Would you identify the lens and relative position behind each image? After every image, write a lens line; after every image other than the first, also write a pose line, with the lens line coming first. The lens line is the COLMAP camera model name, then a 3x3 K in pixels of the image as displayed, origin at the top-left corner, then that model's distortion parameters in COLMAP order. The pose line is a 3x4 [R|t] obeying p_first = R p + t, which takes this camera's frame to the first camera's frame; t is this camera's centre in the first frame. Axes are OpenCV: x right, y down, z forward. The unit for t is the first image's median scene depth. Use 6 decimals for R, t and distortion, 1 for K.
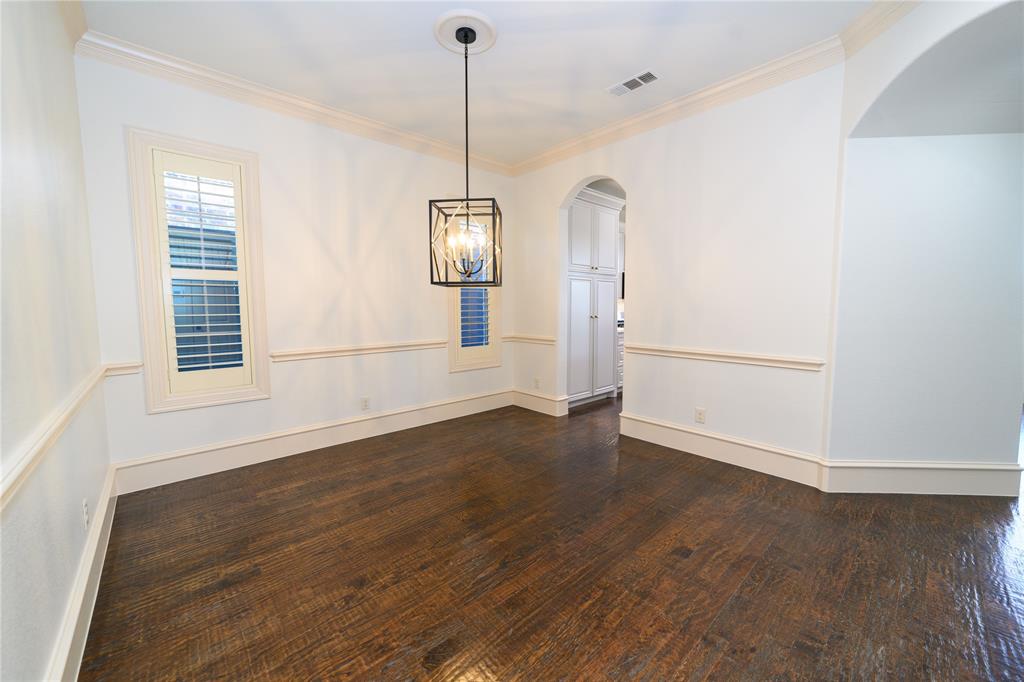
lens RADIAL K [[397.7, 0, 509.0], [0, 397.7, 341.8], [0, 0, 1]] dist [-0.003083, -0.000260]
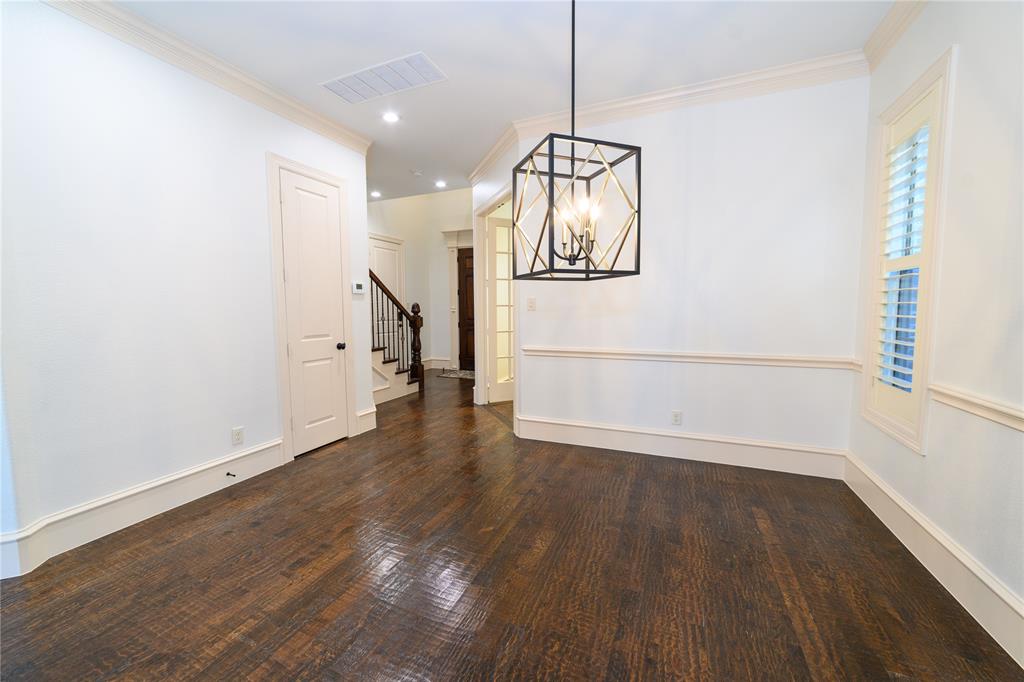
lens RADIAL K [[397.7, 0, 505.1], [0, 397.7, 339.2], [0, 0, 1]] dist [-0.003083, -0.000260]
pose [[-0.911195, 0.041846, -0.409845, 0.279234], [-0.029315, 0.985720, 0.165820, -0.145278], [0.410931, 0.163109, -0.896957, 1.556194]]
